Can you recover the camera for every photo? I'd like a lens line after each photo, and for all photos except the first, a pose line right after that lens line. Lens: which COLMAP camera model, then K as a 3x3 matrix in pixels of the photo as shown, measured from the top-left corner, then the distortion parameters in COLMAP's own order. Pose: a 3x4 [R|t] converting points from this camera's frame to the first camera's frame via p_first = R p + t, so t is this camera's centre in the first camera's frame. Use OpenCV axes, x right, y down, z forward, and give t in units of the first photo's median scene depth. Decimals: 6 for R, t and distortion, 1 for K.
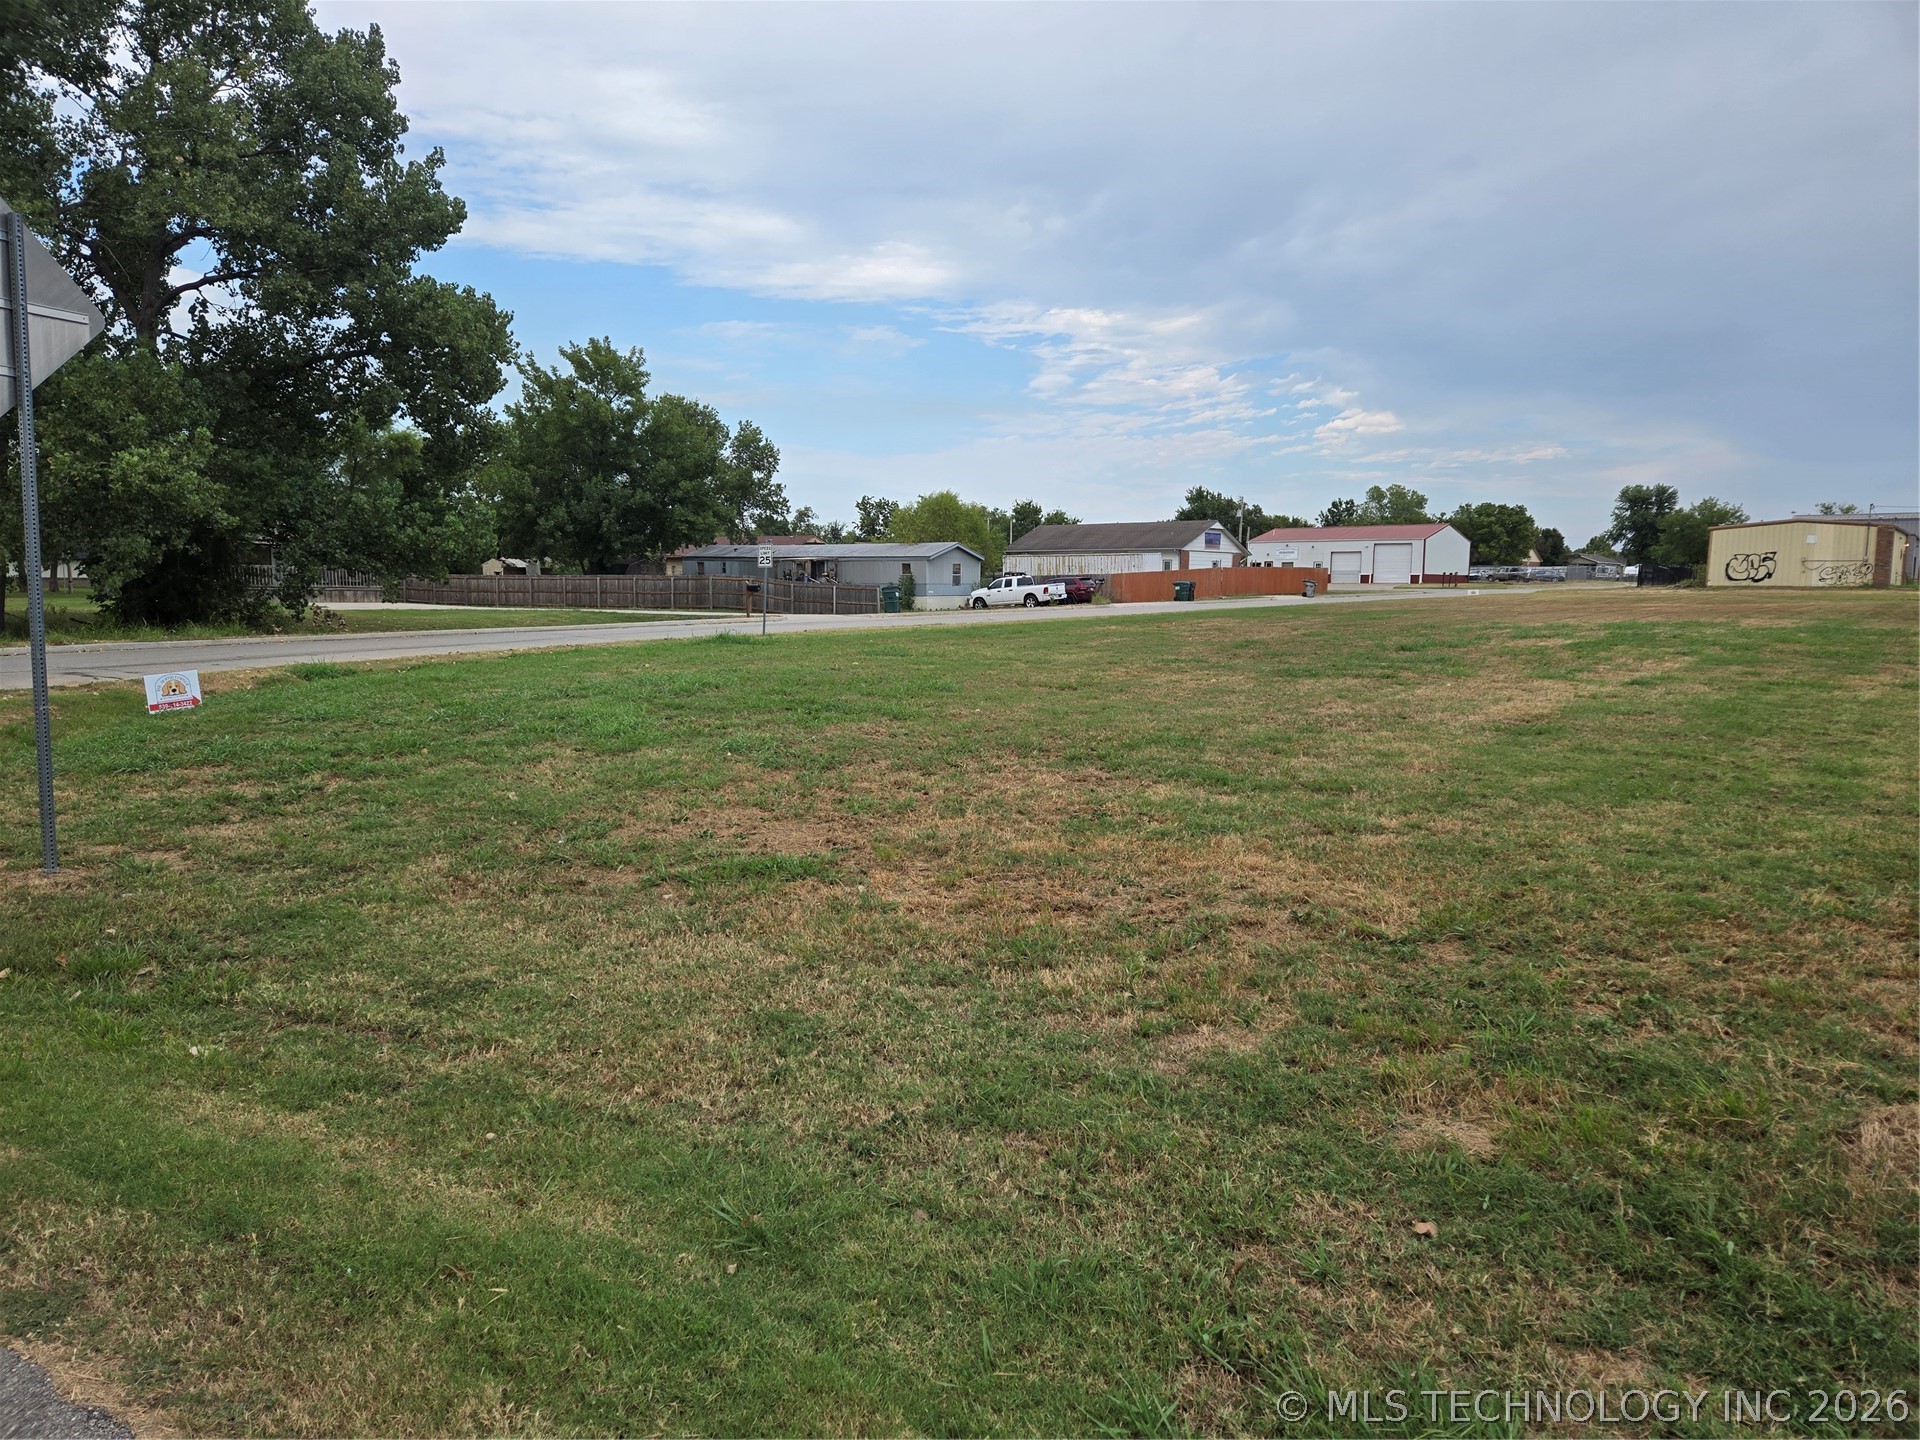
lens RADIAL K [[1272.6, 0, 970.9], [0, 1272.6, 716.3], [0, 0, 1]] dist [0.091544, -0.083107]
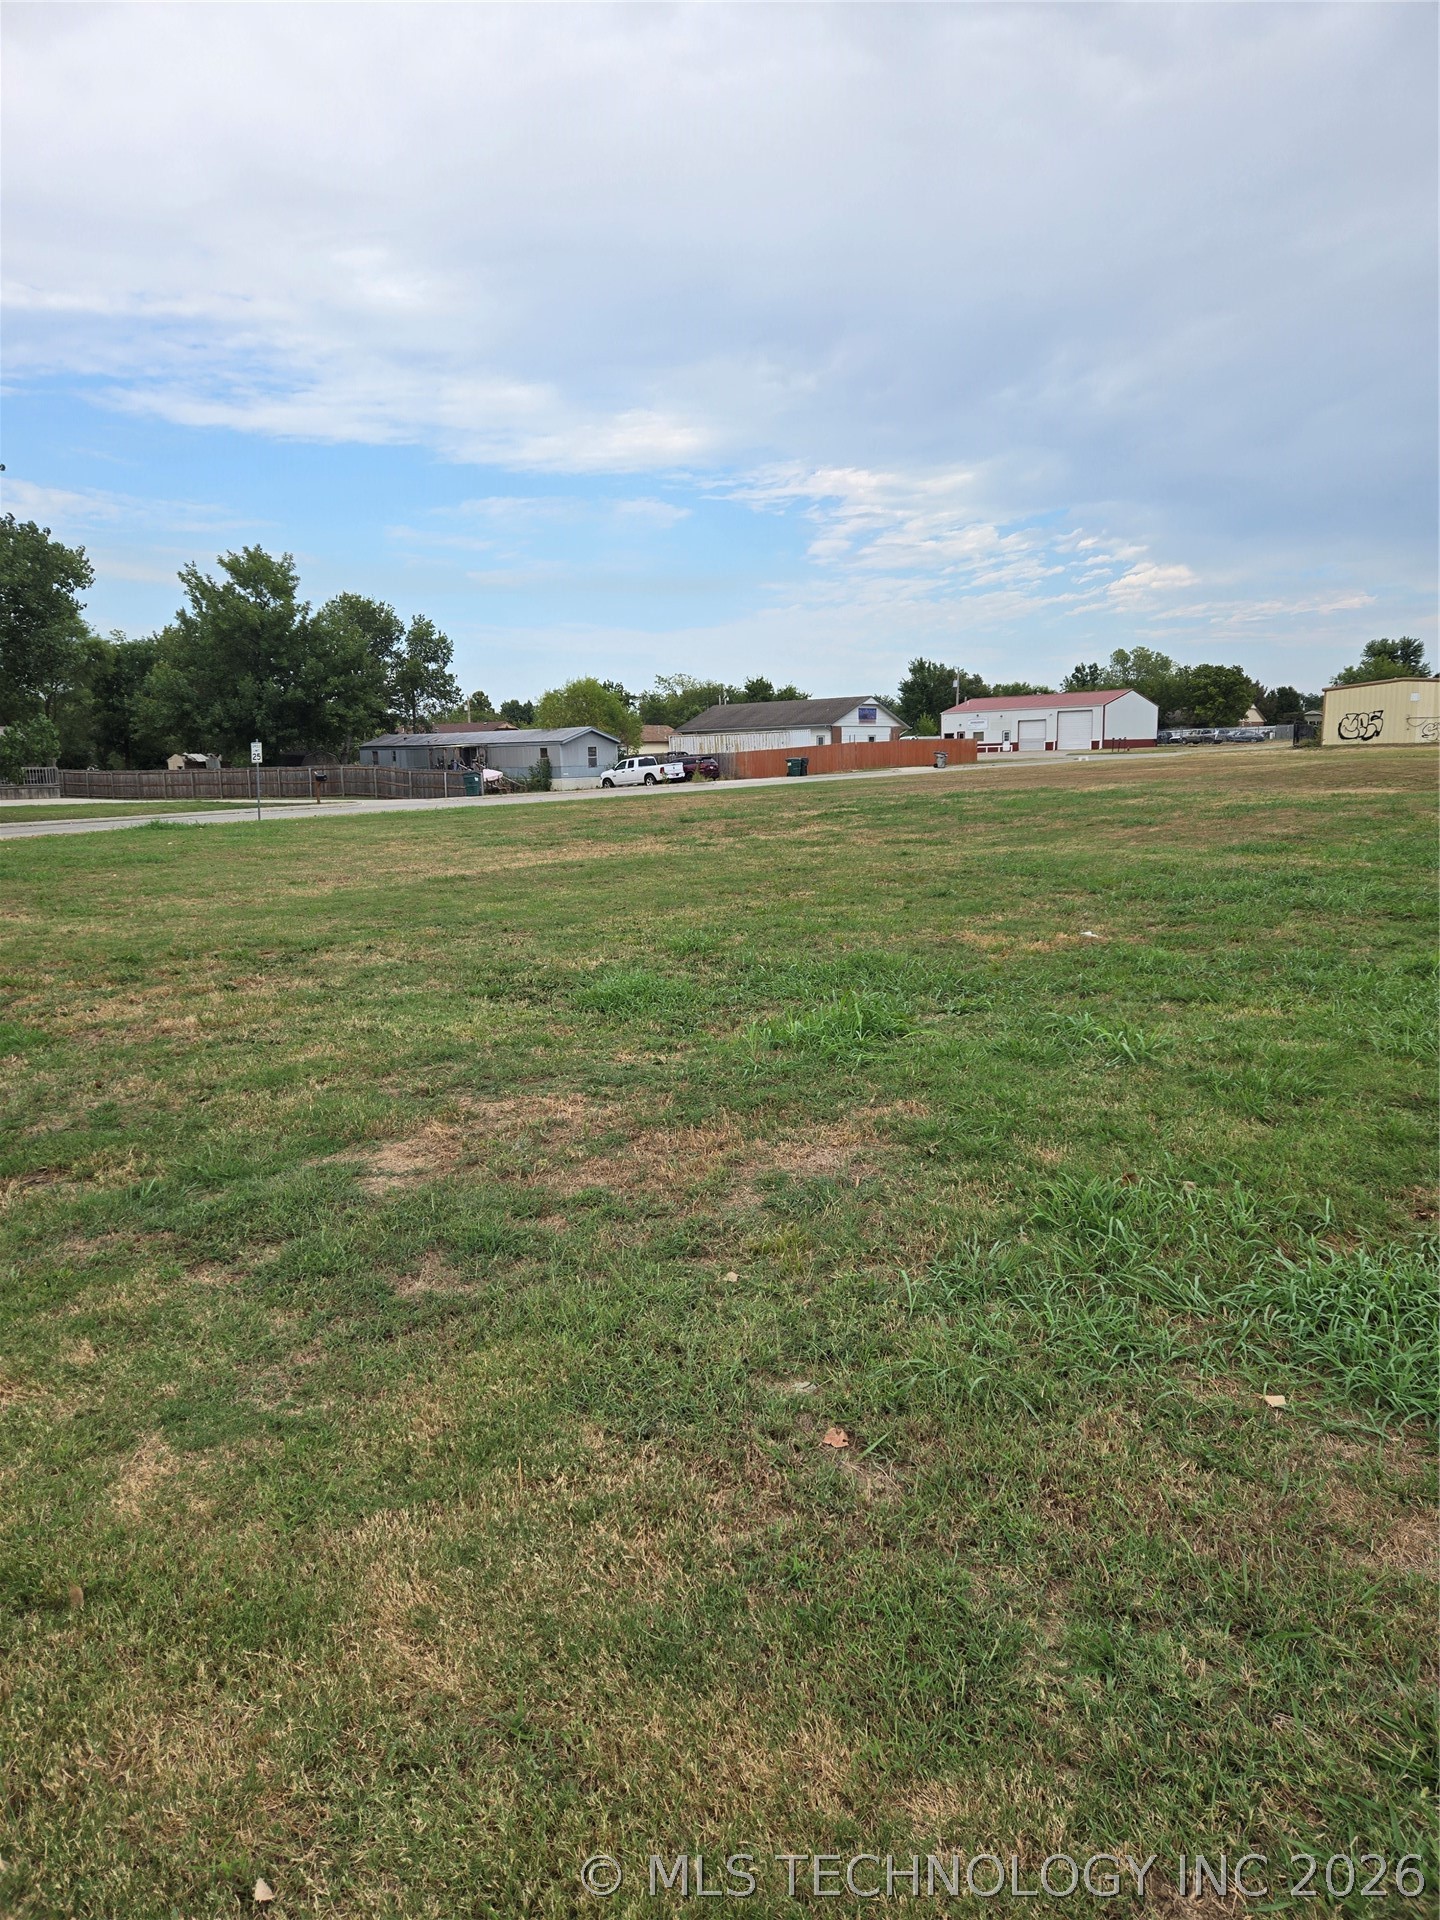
lens RADIAL K [[1241.5, 0, 712.4], [0, 1241.5, 1047.6], [0, 0, 1]] dist [0.047556, -0.001808]
pose [[0.998979, -0.020220, -0.040398, 0.138815], [0.025038, 0.992144, 0.122566, 0.008586], [0.037603, -0.123453, 0.991638, -0.095461]]
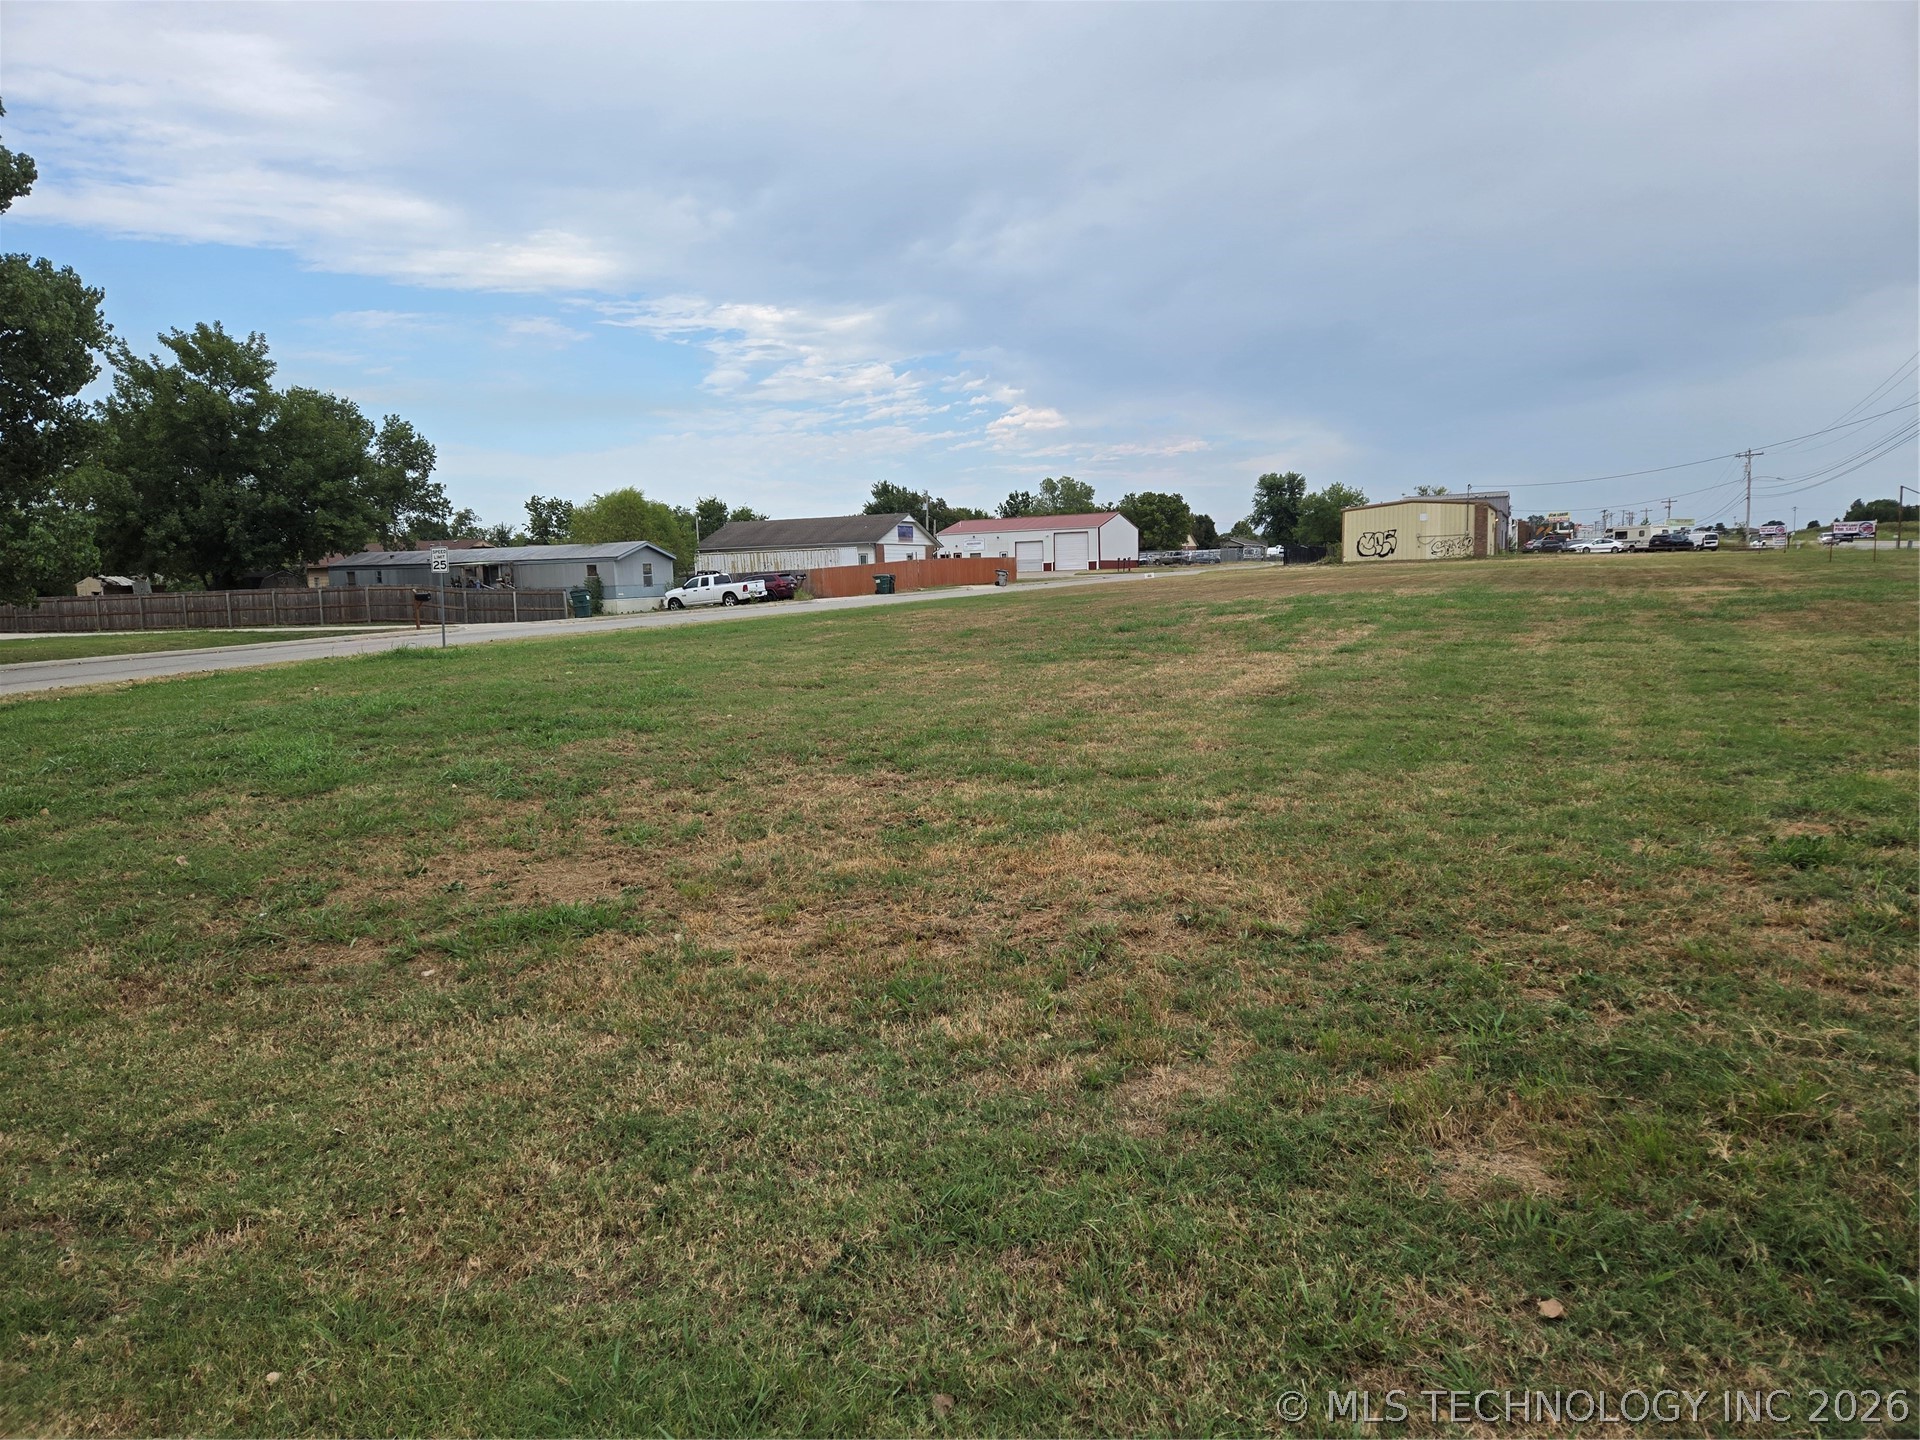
lens RADIAL K [[1272.6, 0, 970.9], [0, 1272.6, 716.3], [0, 0, 1]] dist [0.091544, -0.083107]
pose [[0.970285, -0.064097, 0.233319, -0.007552], [0.063417, 0.997933, 0.010420, -0.000573], [-0.233505, 0.004686, 0.972344, 0.011822]]
